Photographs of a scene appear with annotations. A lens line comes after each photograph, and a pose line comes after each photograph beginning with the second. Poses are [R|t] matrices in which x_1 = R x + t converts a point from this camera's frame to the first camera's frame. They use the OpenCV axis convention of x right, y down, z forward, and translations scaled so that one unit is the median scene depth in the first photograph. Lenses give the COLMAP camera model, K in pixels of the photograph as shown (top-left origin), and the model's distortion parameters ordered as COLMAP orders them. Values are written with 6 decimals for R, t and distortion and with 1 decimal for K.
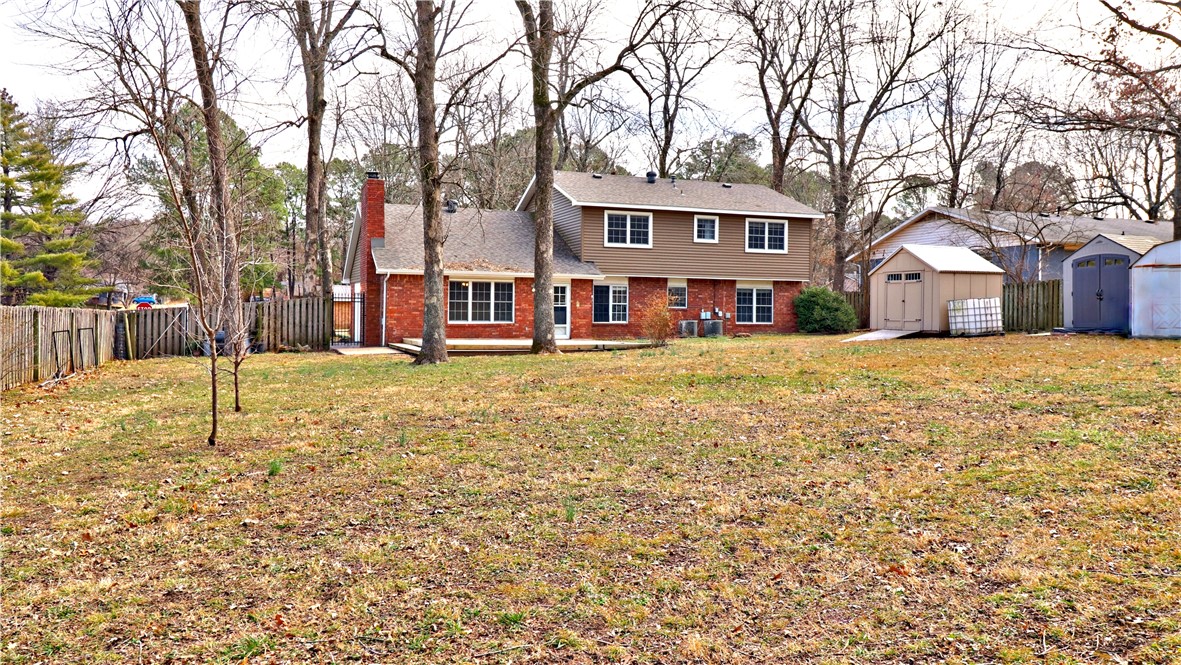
lens RADIAL K [[1023.2, 0, 590.5], [0, 1023.2, 332.5], [0, 0, 1]] dist [-0.003752, -0.001903]
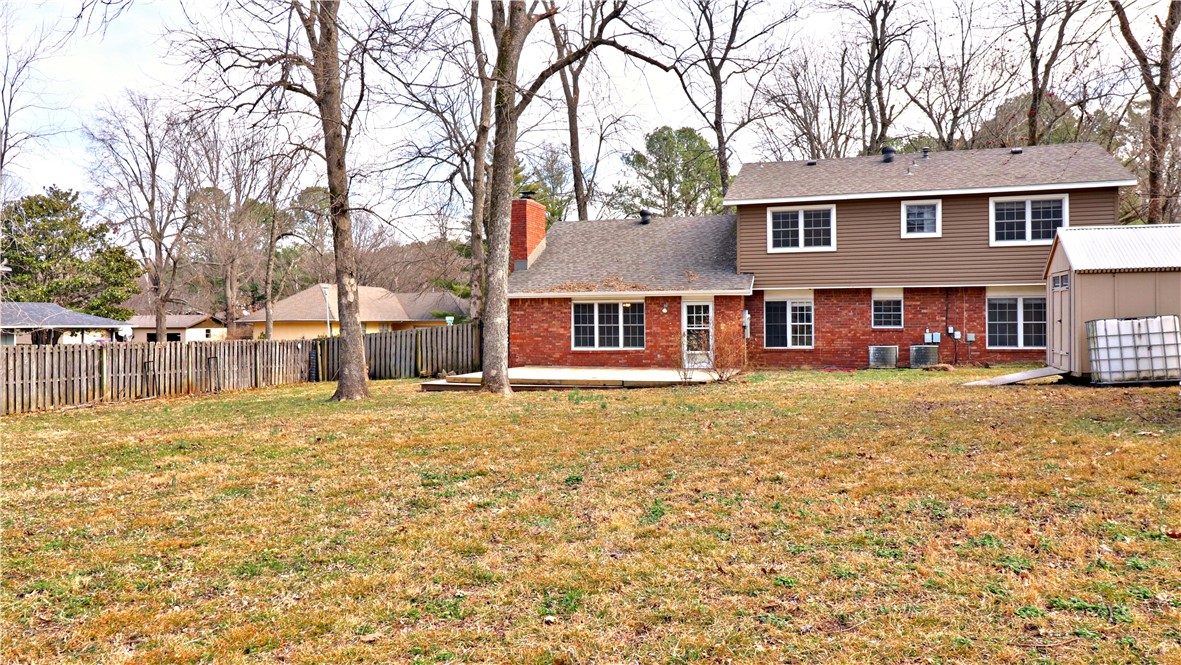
lens RADIAL K [[1023.2, 0, 590.5], [0, 1023.2, 332.5], [0, 0, 1]] dist [-0.003752, -0.001903]
pose [[0.711577, -0.003254, -0.702601, 0.500320], [0.004132, 0.999991, -0.000447, -0.023255], [0.702596, -0.002585, 0.711584, 0.351061]]
